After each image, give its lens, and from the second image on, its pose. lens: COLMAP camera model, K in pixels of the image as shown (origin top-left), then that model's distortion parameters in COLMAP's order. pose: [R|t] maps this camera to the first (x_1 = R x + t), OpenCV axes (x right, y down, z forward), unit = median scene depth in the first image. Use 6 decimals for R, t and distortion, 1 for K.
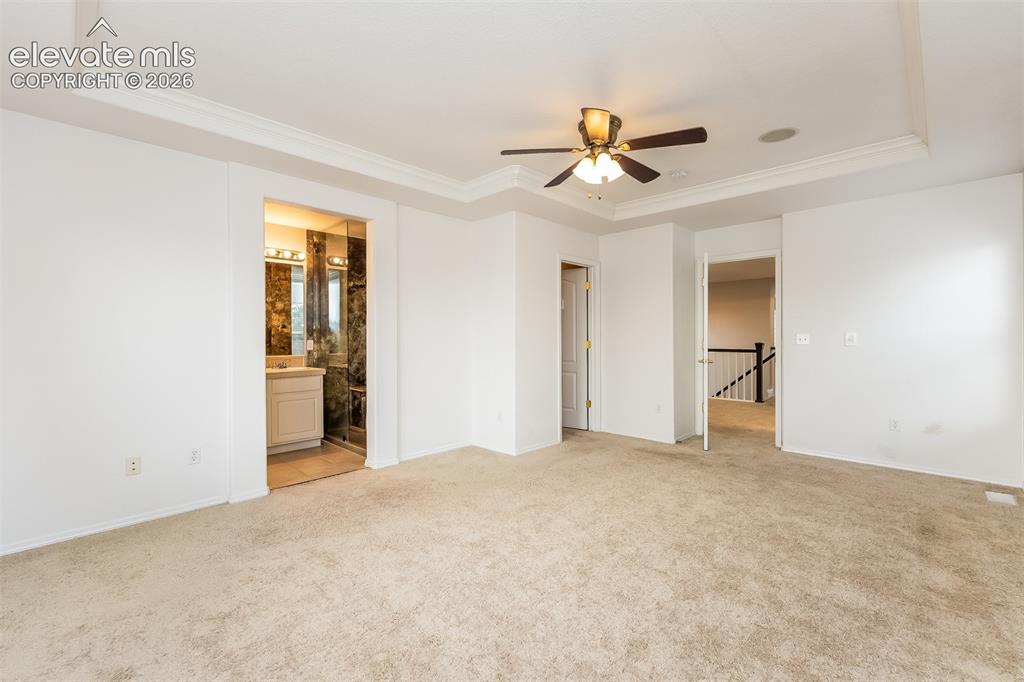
lens RADIAL K [[442.5, 0, 512.1], [0, 442.5, 339.6], [0, 0, 1]] dist [-0.000433, 0.000148]
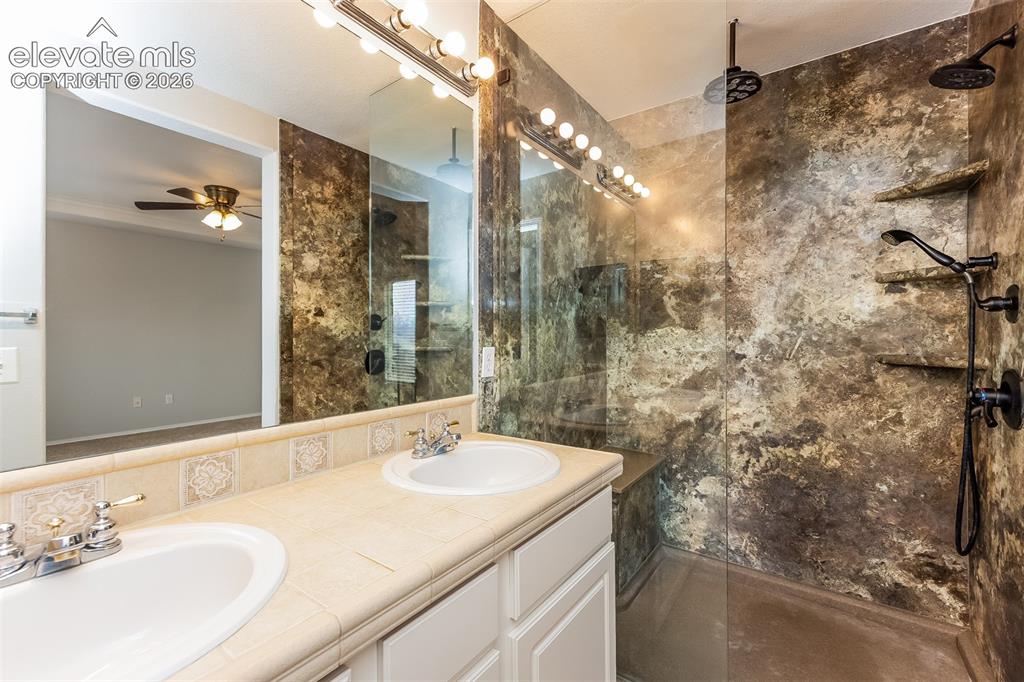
lens RADIAL K [[442.5, 0, 511.2], [0, 442.5, 338.3], [0, 0, 1]] dist [-0.000433, 0.000148]
pose [[0.988336, 0.000929, 0.152288, -0.406507], [-0.000182, 0.999988, -0.004917, -0.002729], [-0.152291, 0.004832, 0.988324, 0.564652]]
